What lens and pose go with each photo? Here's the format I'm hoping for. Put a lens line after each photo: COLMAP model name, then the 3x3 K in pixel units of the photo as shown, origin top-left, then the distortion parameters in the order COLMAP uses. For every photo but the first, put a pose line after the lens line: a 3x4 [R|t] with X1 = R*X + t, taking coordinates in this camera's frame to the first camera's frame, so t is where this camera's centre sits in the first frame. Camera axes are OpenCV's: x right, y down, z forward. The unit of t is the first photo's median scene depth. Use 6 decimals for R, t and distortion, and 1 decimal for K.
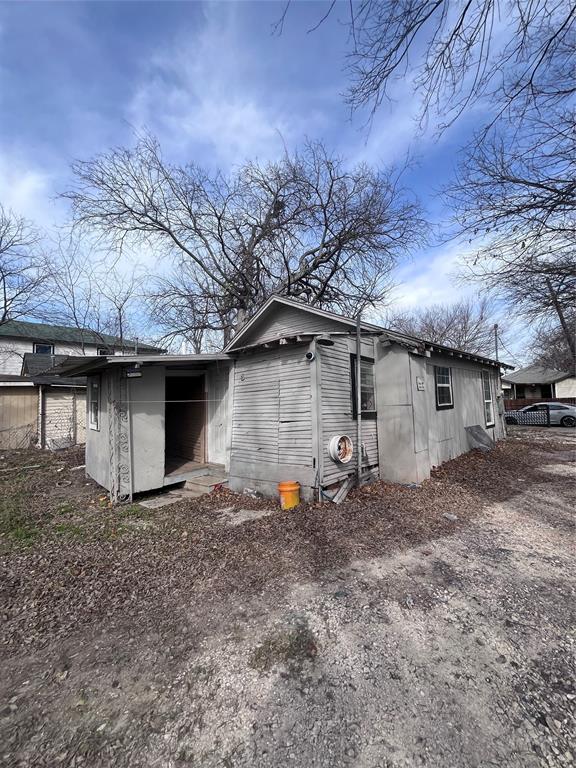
lens RADIAL K [[314.0, 0, 288.0], [0, 314.0, 384.0], [0, 0, 1]] dist [0.002322, -0.000687]
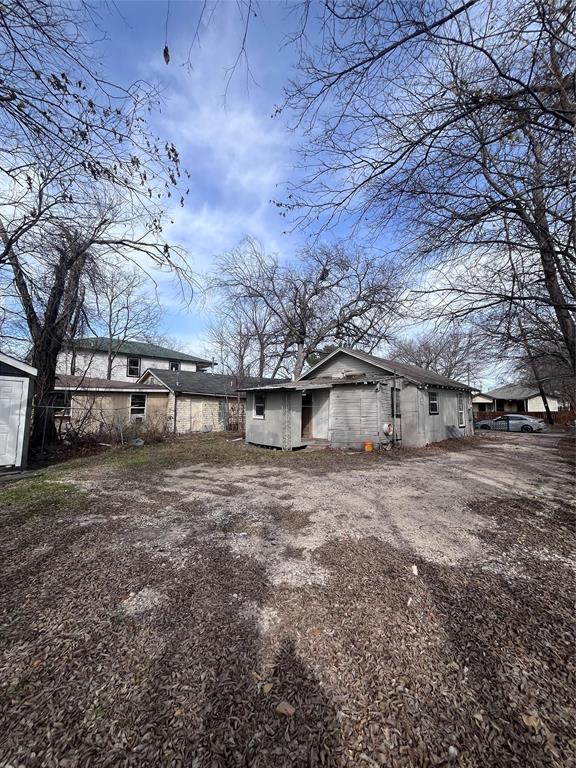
lens RADIAL K [[314.0, 0, 288.0], [0, 314.0, 384.0], [0, 0, 1]] dist [0.002322, -0.000687]
pose [[0.999373, 0.033069, 0.012644, -0.495482], [-0.032831, 0.999288, -0.018573, -0.049161], [-0.013249, 0.018146, 0.999748, -1.071941]]
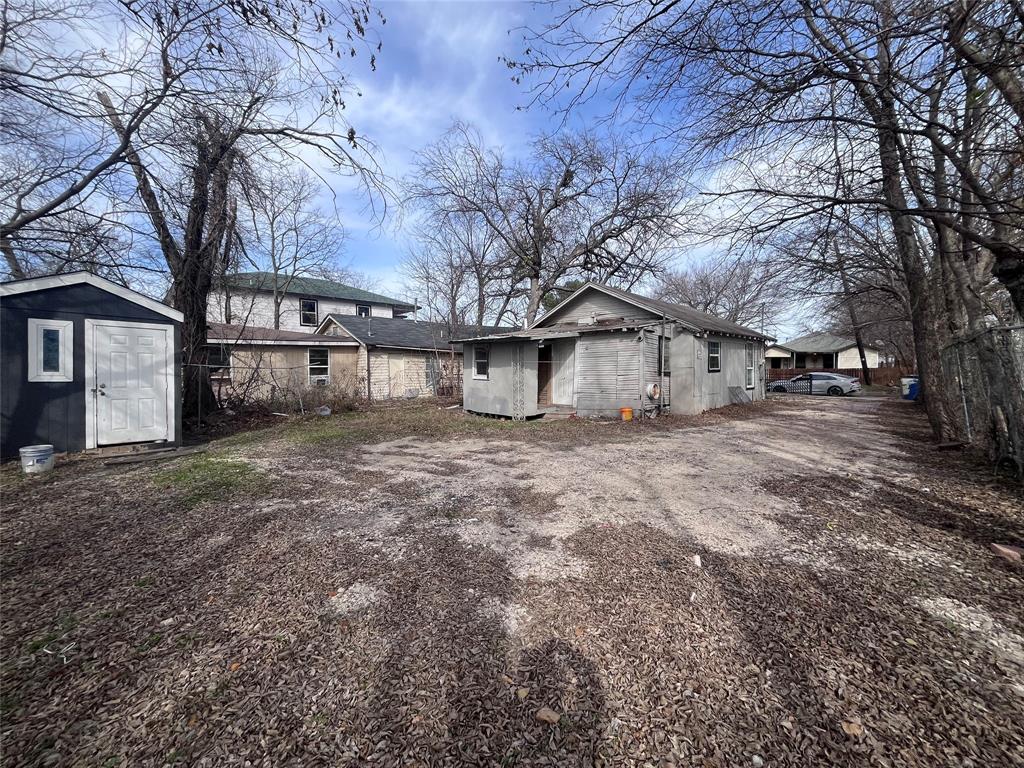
lens RADIAL K [[418.3, 0, 512.0], [0, 418.3, 384.0], [0, 0, 1]] dist [0.001848, 0.000513]
pose [[0.999683, 0.023852, 0.008120, -0.516139], [-0.024531, 0.994928, 0.097551, -0.034560], [-0.005752, -0.097719, 0.995197, -1.065540]]
